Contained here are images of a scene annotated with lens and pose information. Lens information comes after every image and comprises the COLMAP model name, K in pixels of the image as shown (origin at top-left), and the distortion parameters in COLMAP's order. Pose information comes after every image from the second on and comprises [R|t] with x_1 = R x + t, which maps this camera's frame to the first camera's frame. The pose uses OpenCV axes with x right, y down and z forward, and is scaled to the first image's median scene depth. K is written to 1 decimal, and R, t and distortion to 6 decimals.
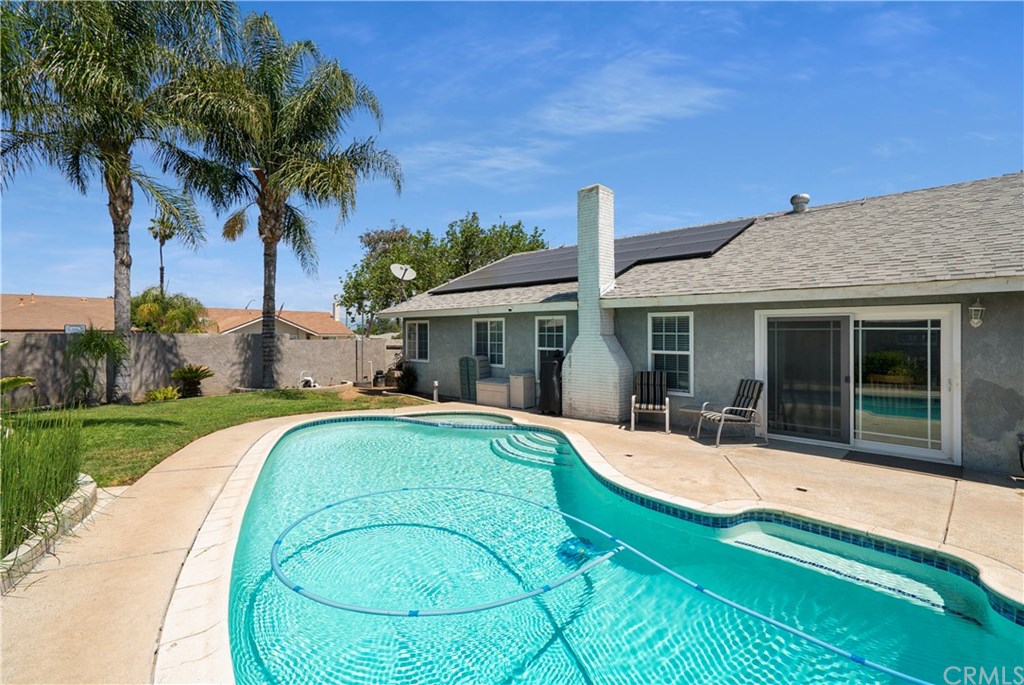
lens RADIAL K [[481.9, 0, 514.4], [0, 481.9, 333.2], [0, 0, 1]] dist [-0.000706, -0.000026]
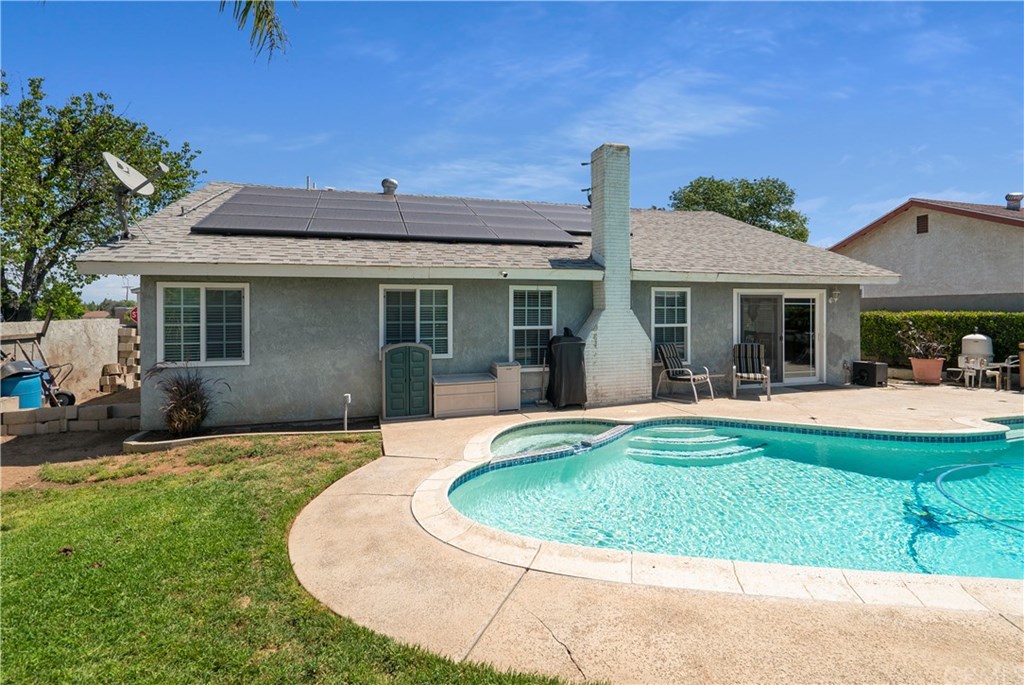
lens RADIAL K [[490.5, 0, 511.2], [0, 490.5, 304.0], [0, 0, 1]] dist [-0.003221, -0.000331]
pose [[0.492518, 0.003569, 0.870295, -0.751270], [0.003804, 0.999973, -0.006254, -0.001329], [-0.870294, 0.006391, 0.492491, 0.737321]]
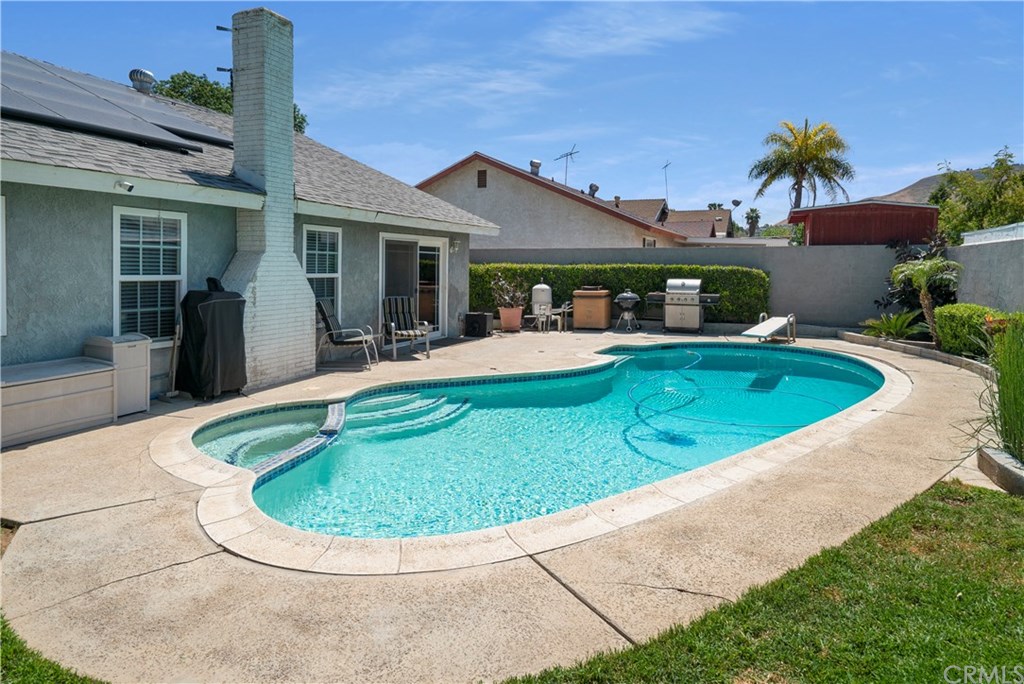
lens RADIAL K [[647.2, 0, 512.7], [0, 647.2, 312.1], [0, 0, 1]] dist [0.001919, 0.000448]
pose [[-0.355636, -0.076854, 0.931459, -0.781972], [-0.018184, 0.996994, 0.075318, 0.012792], [-0.934448, 0.009848, -0.355964, 1.037958]]
